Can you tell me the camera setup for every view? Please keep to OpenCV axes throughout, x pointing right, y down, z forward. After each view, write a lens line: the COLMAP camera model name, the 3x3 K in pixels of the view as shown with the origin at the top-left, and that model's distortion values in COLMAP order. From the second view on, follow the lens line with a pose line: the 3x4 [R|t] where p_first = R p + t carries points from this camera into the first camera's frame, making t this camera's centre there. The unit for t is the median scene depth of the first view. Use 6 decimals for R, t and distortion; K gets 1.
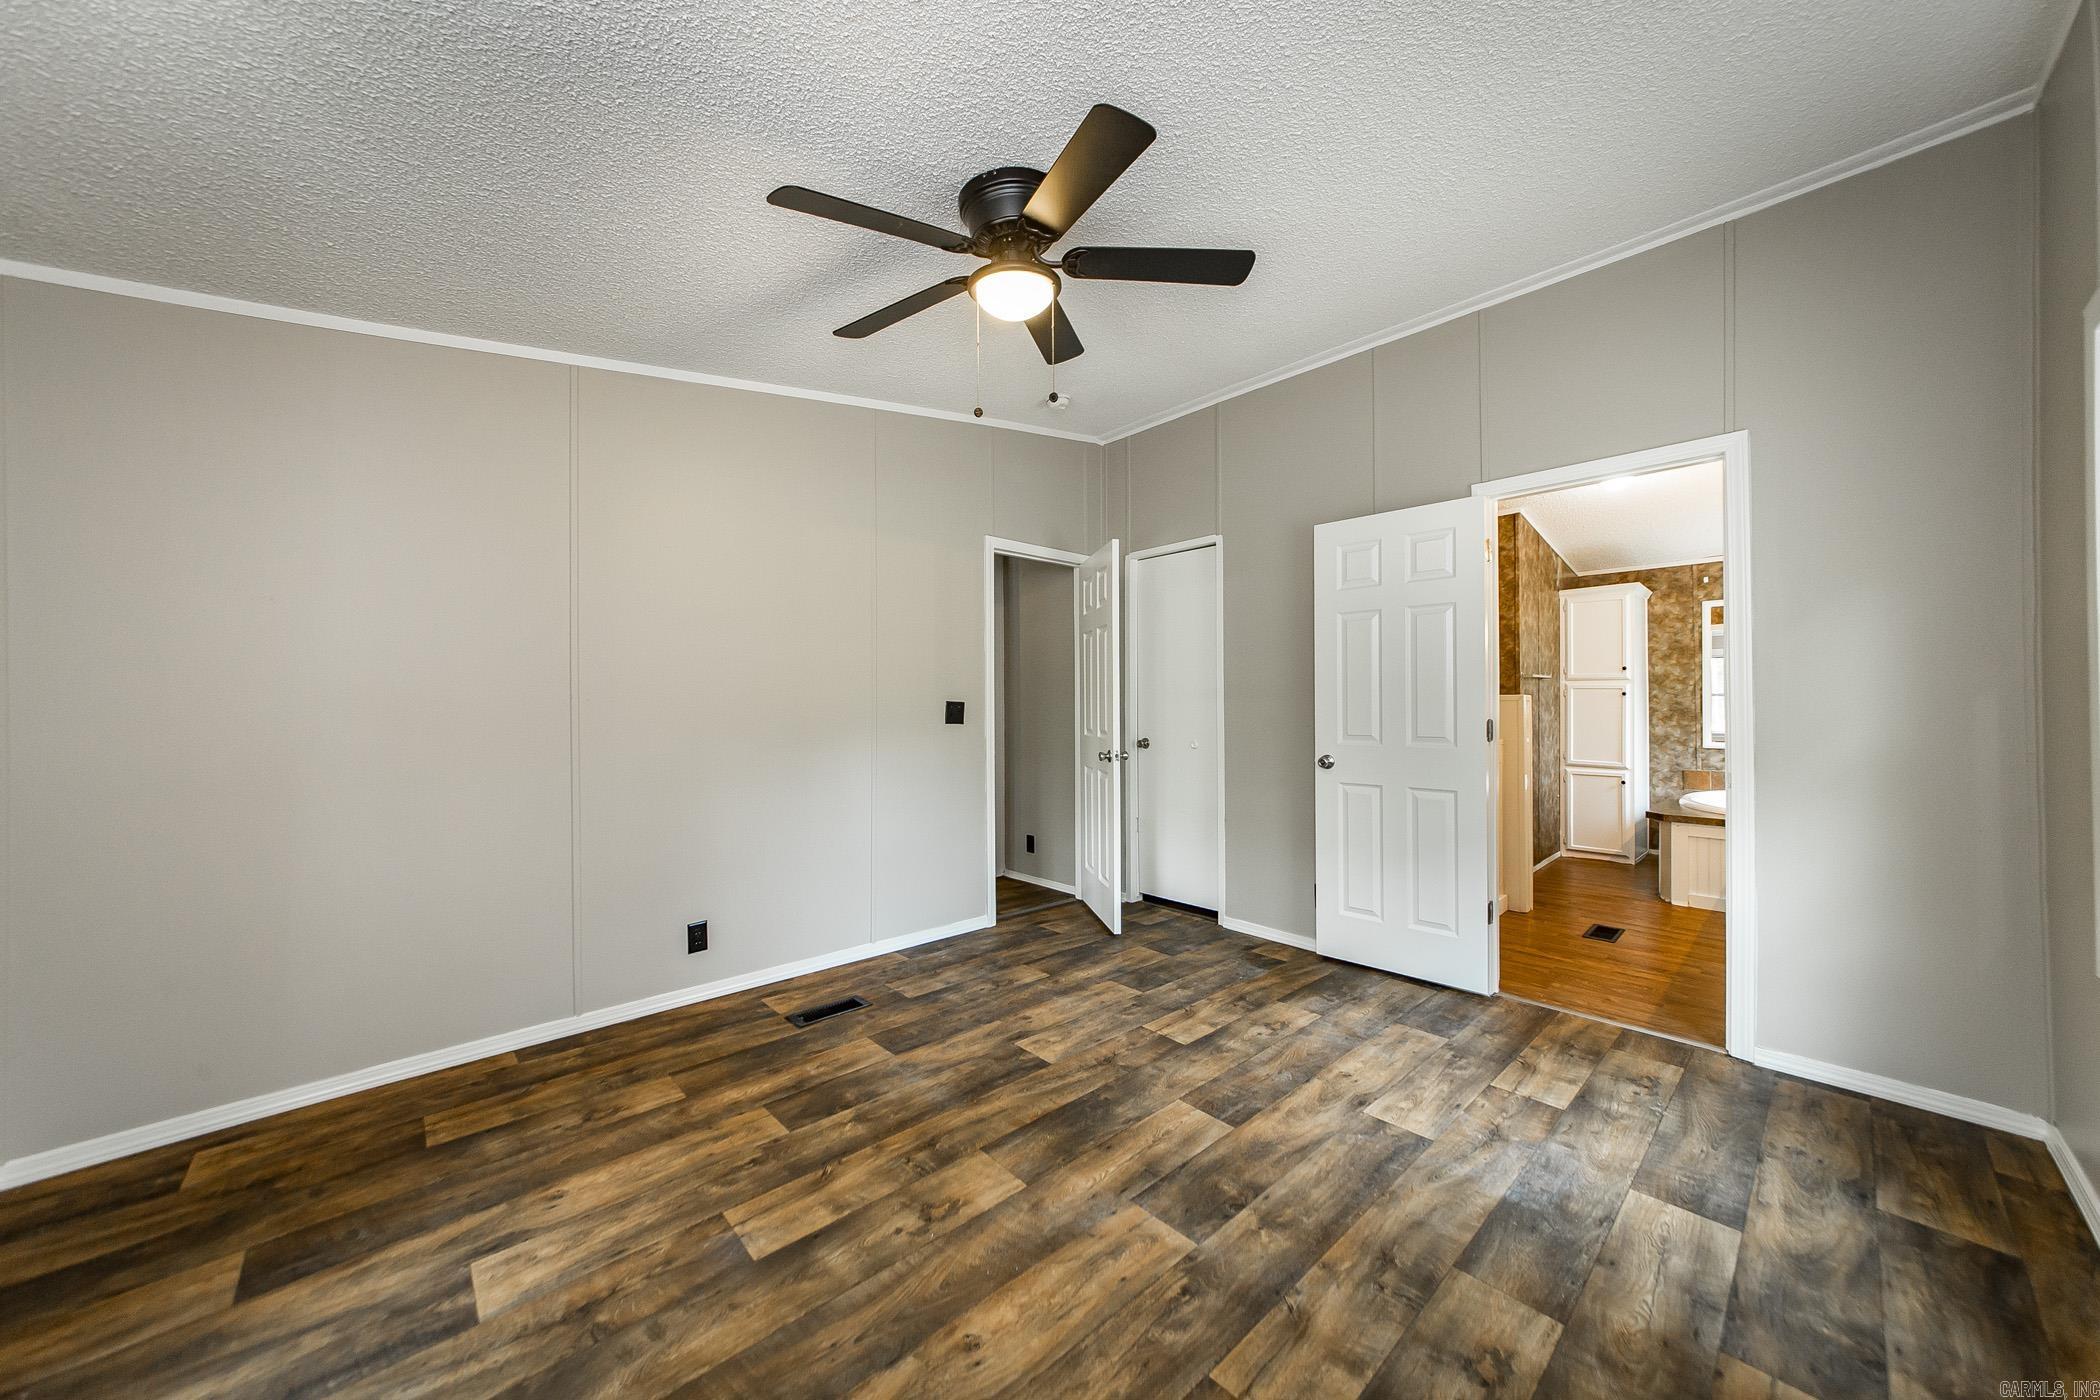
lens RADIAL K [[737.4, 0, 1070.1], [0, 737.4, 702.0], [0, 0, 1]] dist [-0.007394, 0.003481]
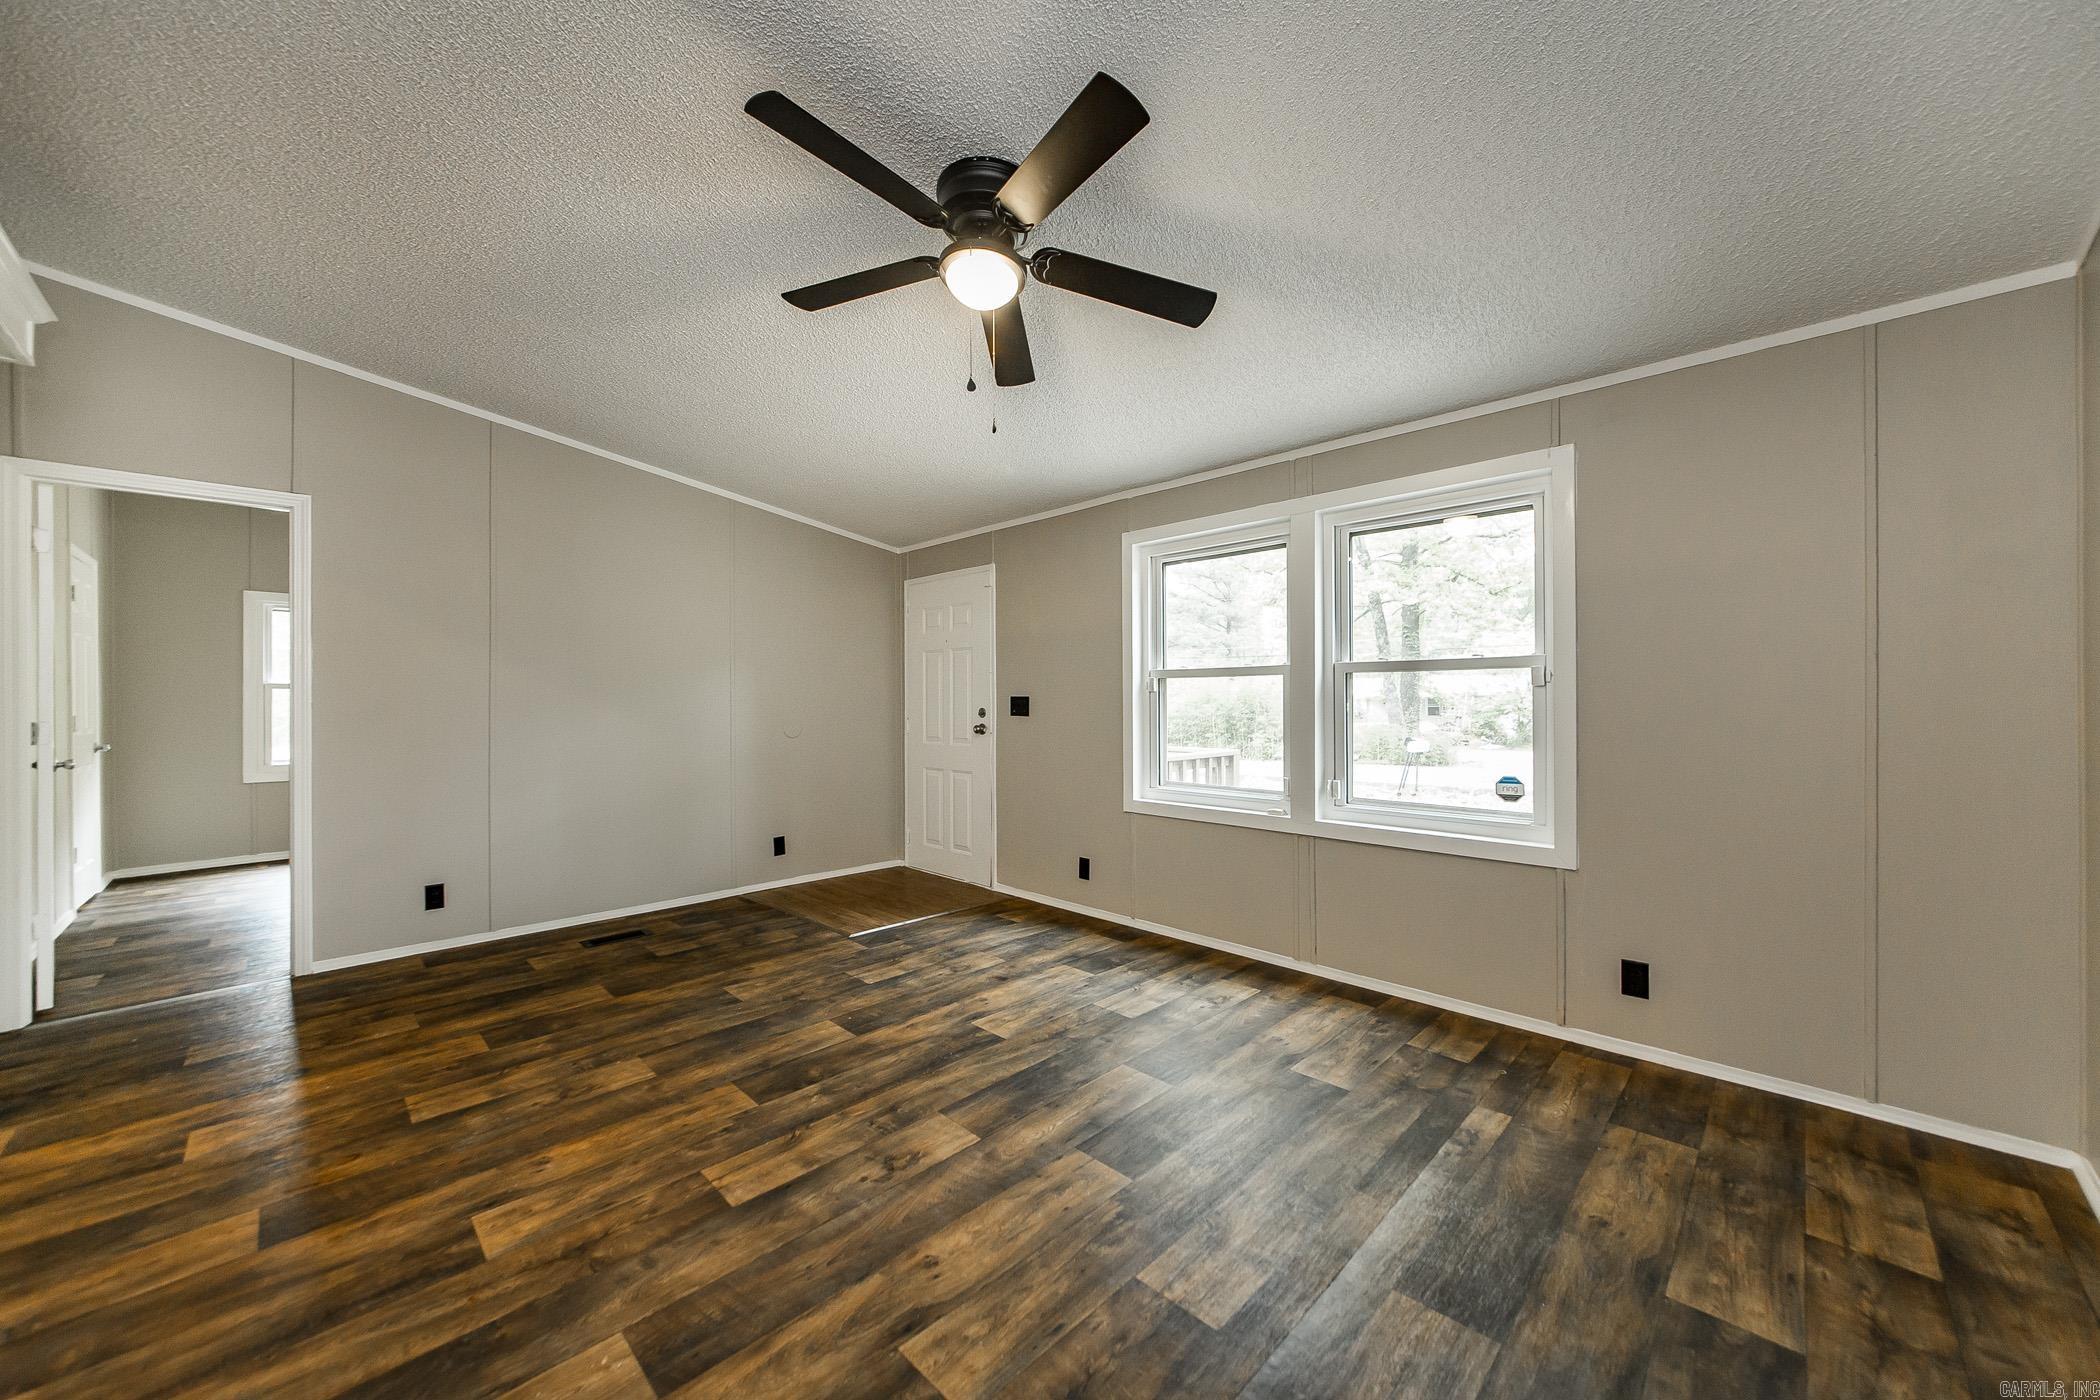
lens RADIAL K [[767.9, 0, 1065.6], [0, 767.9, 694.2], [0, 0, 1]] dist [-0.008896, 0.002703]
pose [[0.999001, -0.006387, 0.044233, 0.022791], [0.006445, 0.999979, -0.001157, -0.005141], [-0.044225, 0.001441, 0.999021, -0.164265]]
